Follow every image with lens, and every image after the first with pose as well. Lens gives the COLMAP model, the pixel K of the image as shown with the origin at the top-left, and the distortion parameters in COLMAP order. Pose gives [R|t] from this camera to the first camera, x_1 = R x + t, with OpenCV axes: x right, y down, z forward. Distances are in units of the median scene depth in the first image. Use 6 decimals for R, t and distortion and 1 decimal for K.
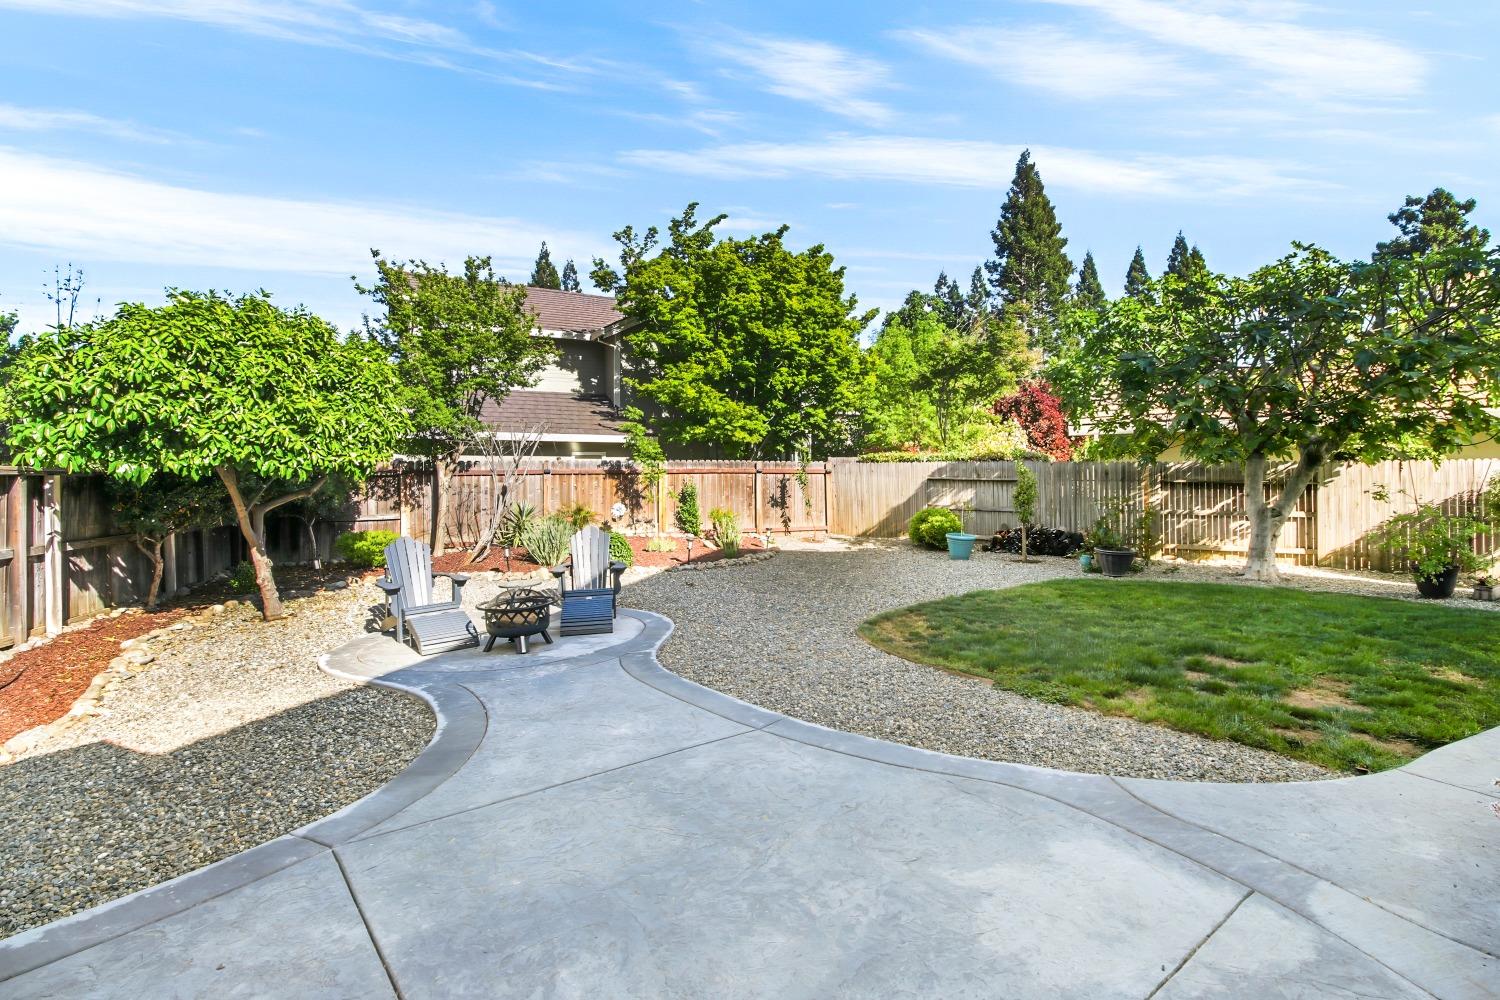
lens RADIAL K [[706.0, 0, 753.1], [0, 706.0, 473.1], [0, 0, 1]] dist [0.001870, -0.008018]
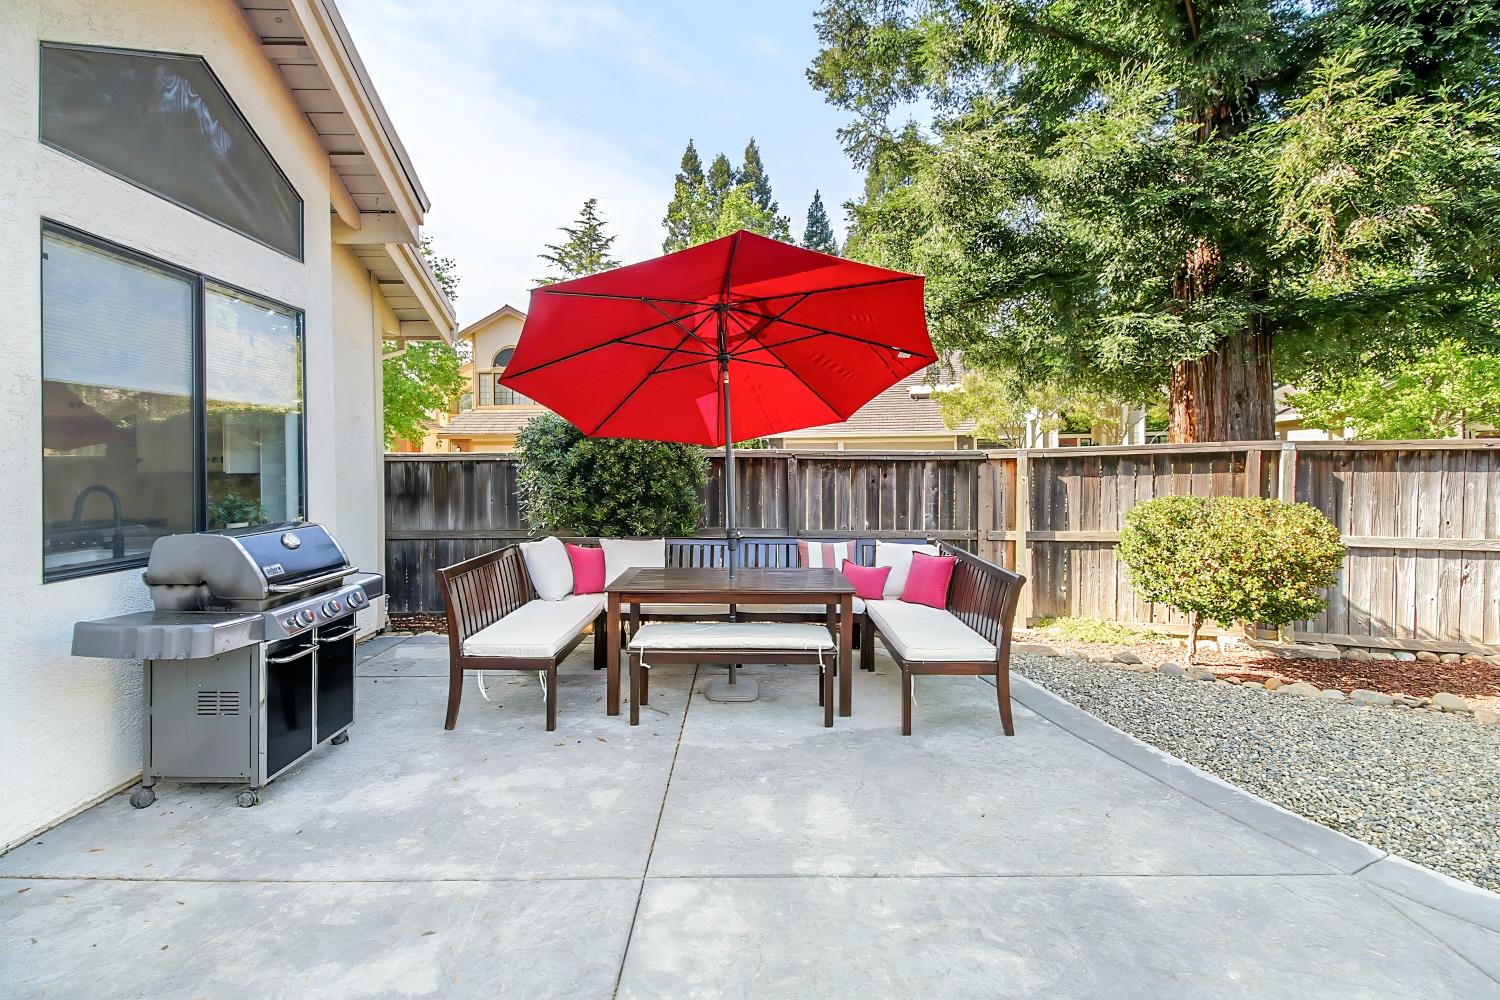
lens RADIAL K [[706.0, 0, 753.1], [0, 706.0, 473.1], [0, 0, 1]] dist [0.001870, -0.008018]
pose [[-0.606875, 0.031290, -0.794181, 0.113601], [0.016770, 0.999506, 0.026565, 0.001705], [0.794620, 0.002803, -0.607101, 0.210766]]
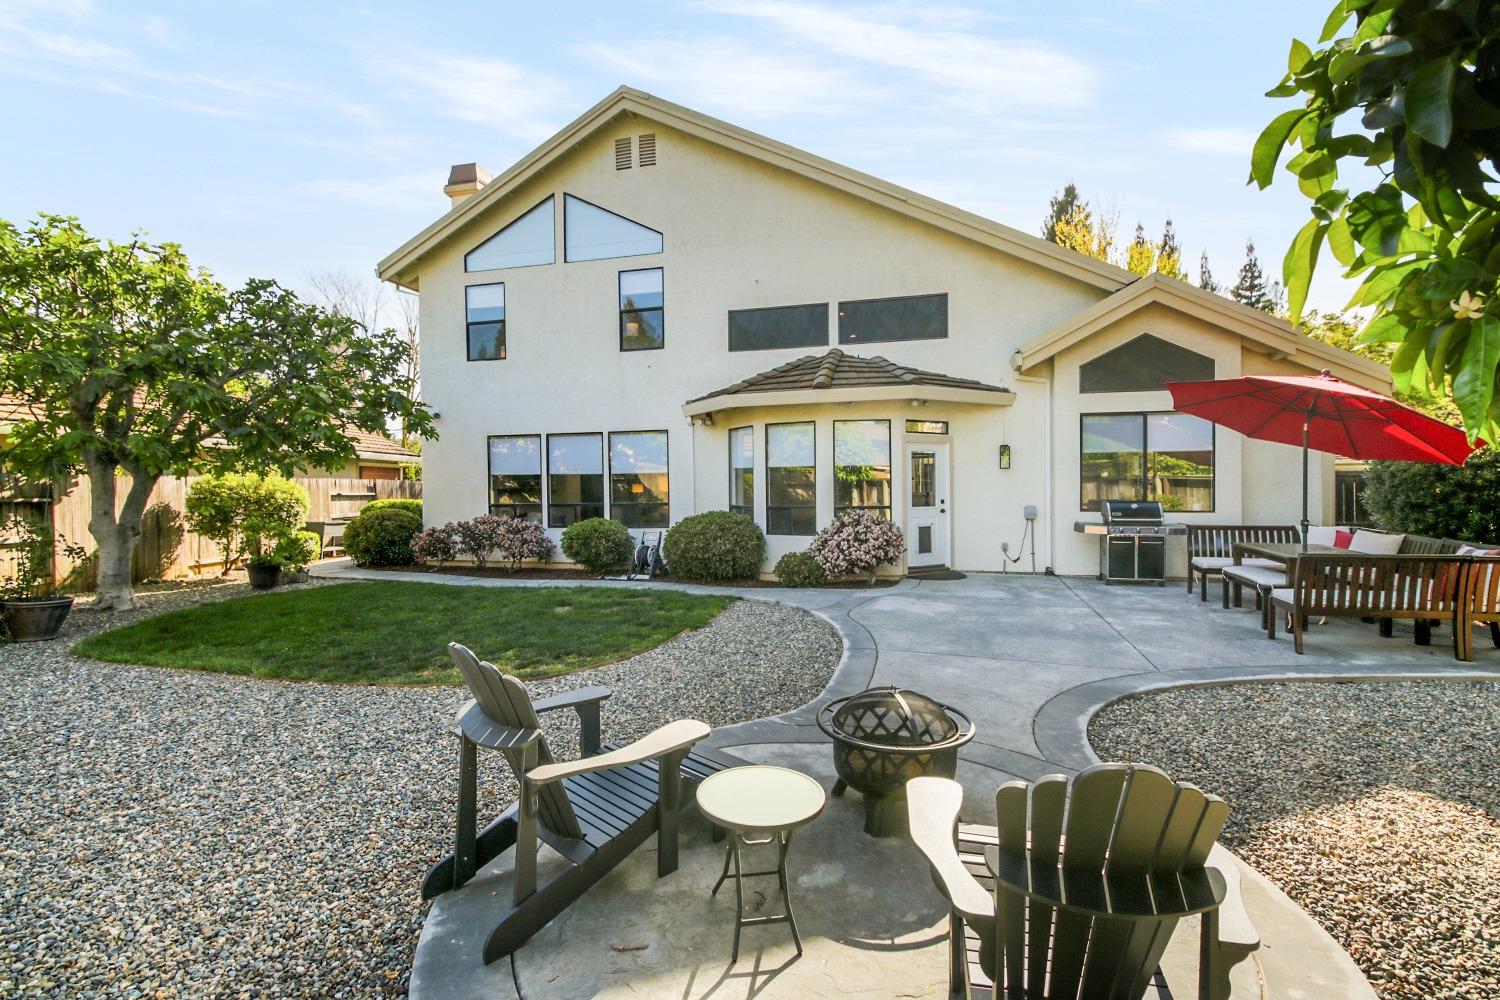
lens RADIAL K [[684.7, 0, 758.6], [0, 684.7, 495.5], [0, 0, 1]] dist [0.002078, 0.000143]
pose [[-0.599533, -0.001525, 0.800349, -0.314170], [0.012853, 0.999851, 0.011534, 0.005858], [-0.800247, 0.017202, -0.599424, 0.654440]]
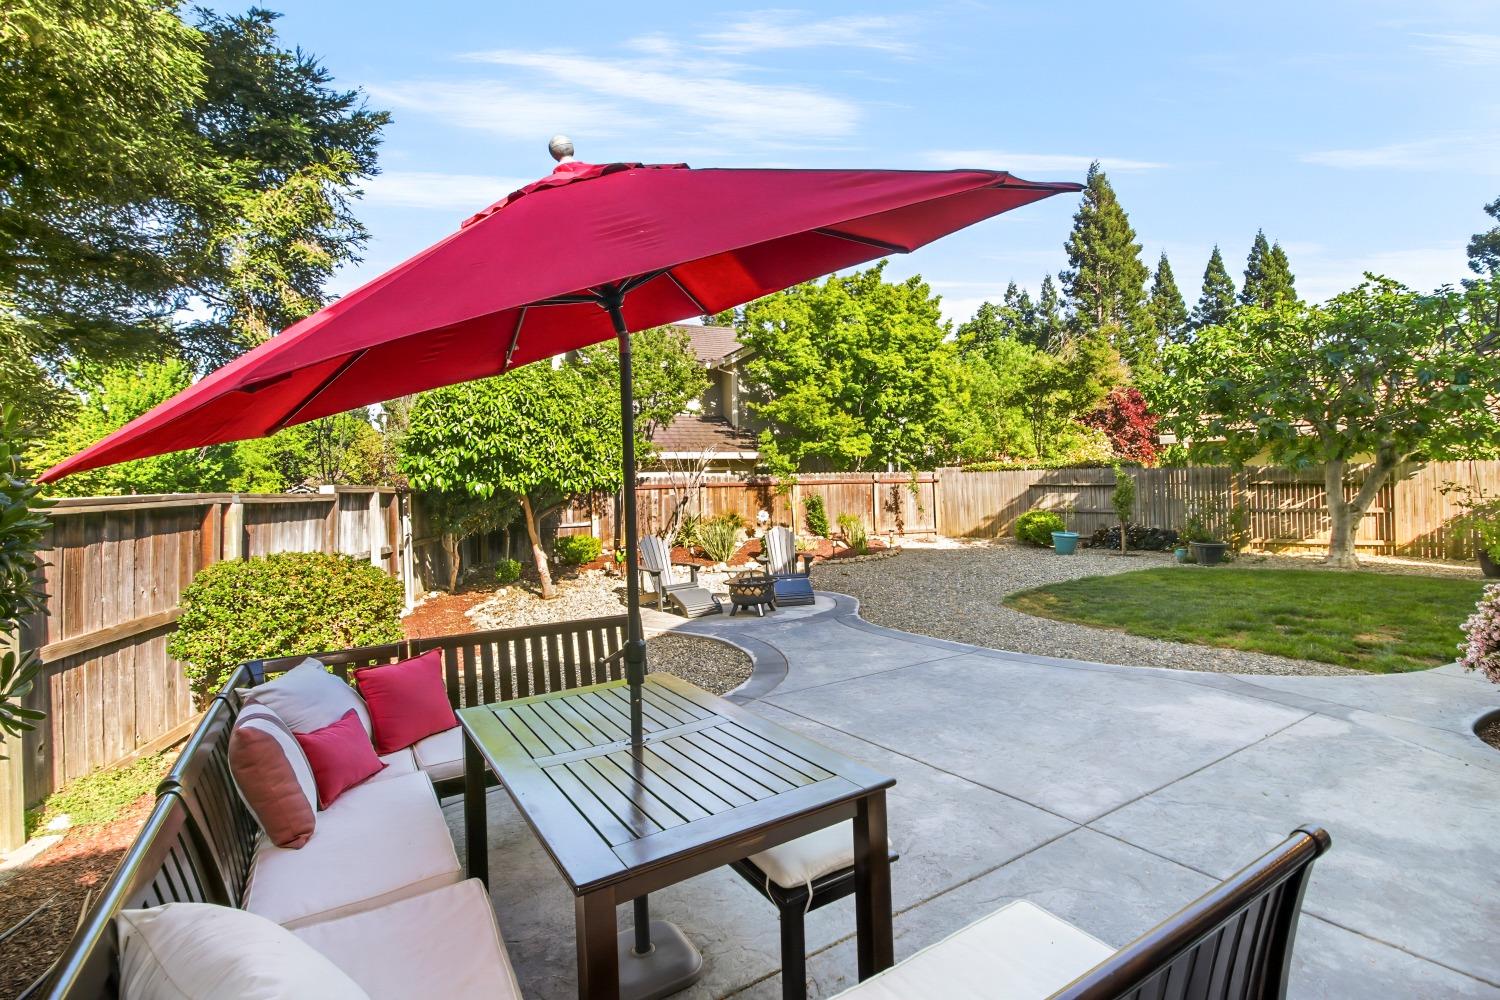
lens RADIAL K [[692.7, 0, 754.5], [0, 692.7, 482.5], [0, 0, 1]] dist [0.002067, -0.009332]
pose [[0.995569, -0.018633, -0.092168, -0.095153], [0.018394, 0.999825, -0.003446, -0.000230], [0.092216, 0.001735, 0.995738, -0.156099]]
